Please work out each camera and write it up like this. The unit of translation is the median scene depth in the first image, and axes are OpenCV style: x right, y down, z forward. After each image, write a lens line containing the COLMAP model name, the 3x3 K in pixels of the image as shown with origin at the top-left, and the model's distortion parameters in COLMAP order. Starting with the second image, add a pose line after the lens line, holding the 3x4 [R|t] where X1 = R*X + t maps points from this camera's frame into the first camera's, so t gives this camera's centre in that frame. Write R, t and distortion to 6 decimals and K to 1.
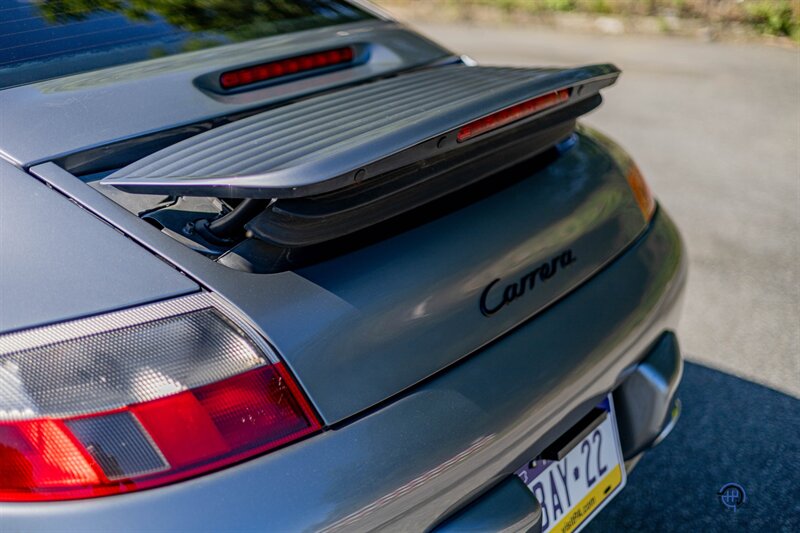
lens RADIAL K [[1121.9, 0, 377.5], [0, 1121.9, 269.0], [0, 0, 1]] dist [0.019329, 0.000000]
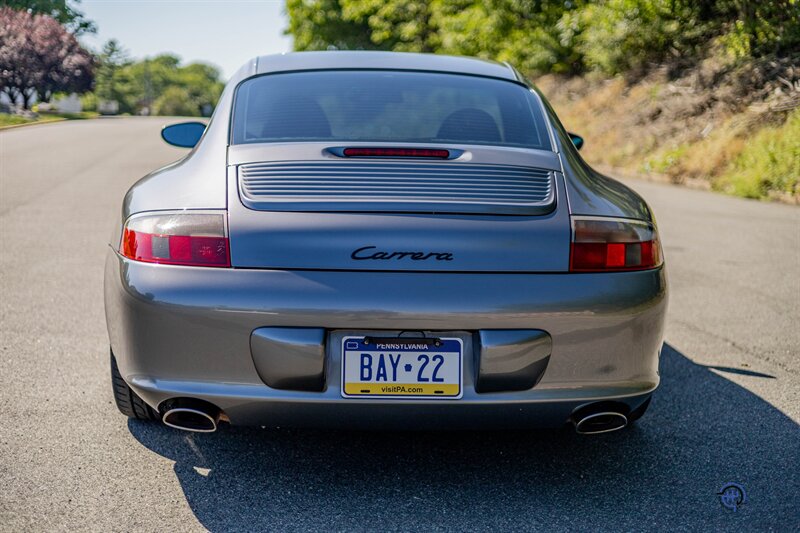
lens RADIAL K [[1121.9, 0, 403.1], [0, 1121.9, 270.3], [0, 0, 1]] dist [0.019329, 0.000000]
pose [[0.611822, 0.125155, -0.781032, 1.647753], [-0.283986, 0.956327, -0.069215, 0.166845], [0.738259, 0.264149, 0.620644, -0.182985]]
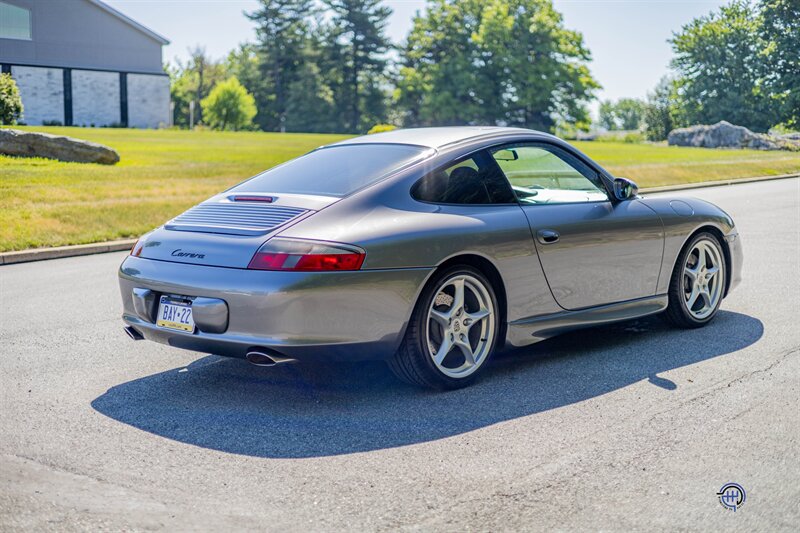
lens RADIAL K [[1121.9, 0, 401.1], [0, 1121.9, 264.2], [0, 0, 1]] dist [0.019329, 0.000000]
pose [[-0.164167, 0.107486, -0.980559, 3.533347], [-0.312275, 0.937258, 0.155021, -0.728113], [0.935699, 0.331653, -0.120302, 2.081178]]
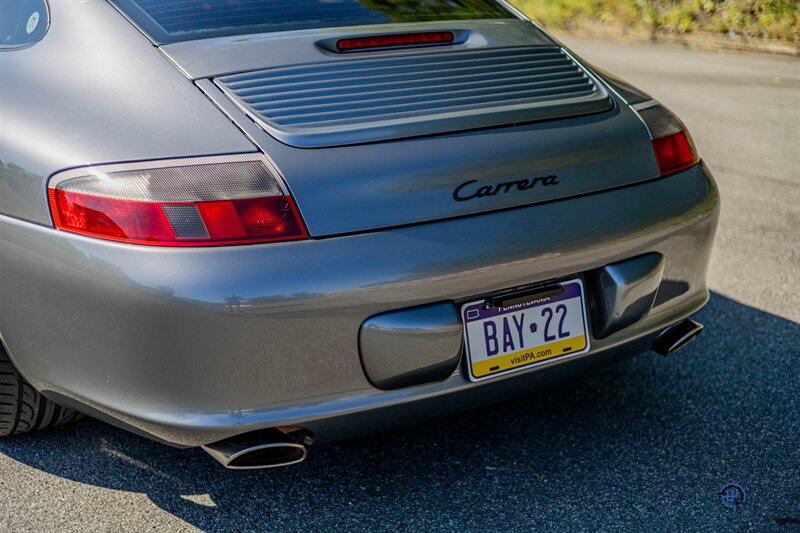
lens RADIAL K [[1121.9, 0, 397.2], [0, 1121.9, 262.9], [0, 0, 1]] dist [0.019329, 0.000000]
pose [[0.924278, 0.117579, -0.363159, 0.554258], [-0.129015, 0.991616, -0.007305, 0.139162], [0.359256, 0.053604, 0.931698, -0.426904]]
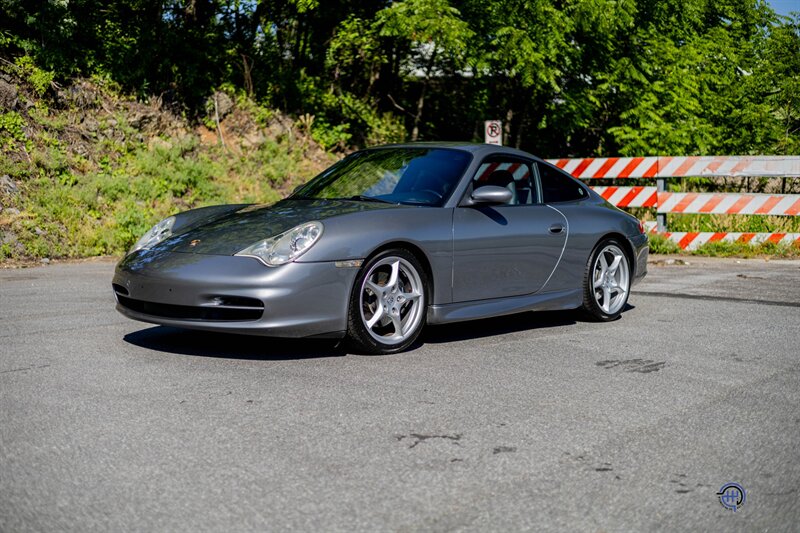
lens RADIAL K [[1121.9, 0, 403.6], [0, 1121.9, 265.3], [0, 0, 1]] dist [0.019329, 0.000000]
pose [[0.104416, -0.063122, 0.992529, -6.290695], [0.320213, 0.946974, 0.026538, -0.252519], [-0.941574, 0.315049, 0.119092, 1.257206]]
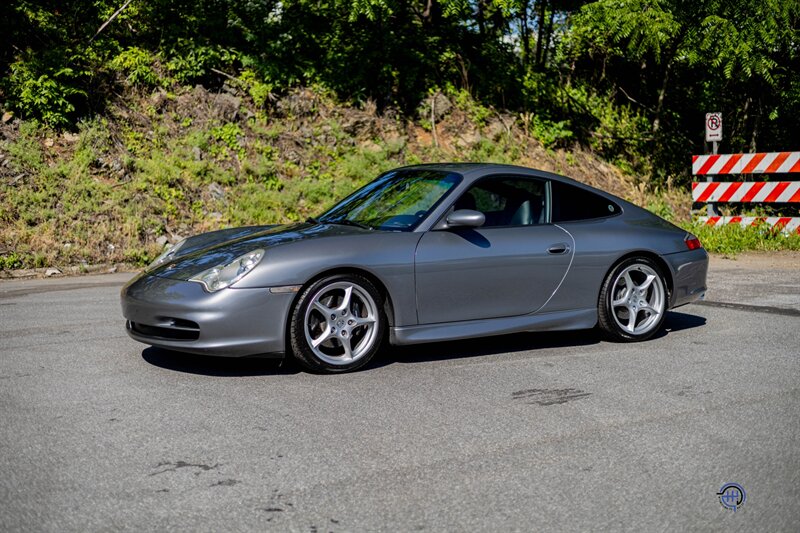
lens RADIAL K [[1121.9, 0, 400.2], [0, 1121.9, 267.5], [0, 0, 1]] dist [0.019329, 0.000000]
pose [[0.405010, -0.077946, 0.910984, -6.046811], [0.308602, 0.949544, -0.055955, 0.091062], [-0.860657, 0.303794, 0.408629, -0.280303]]
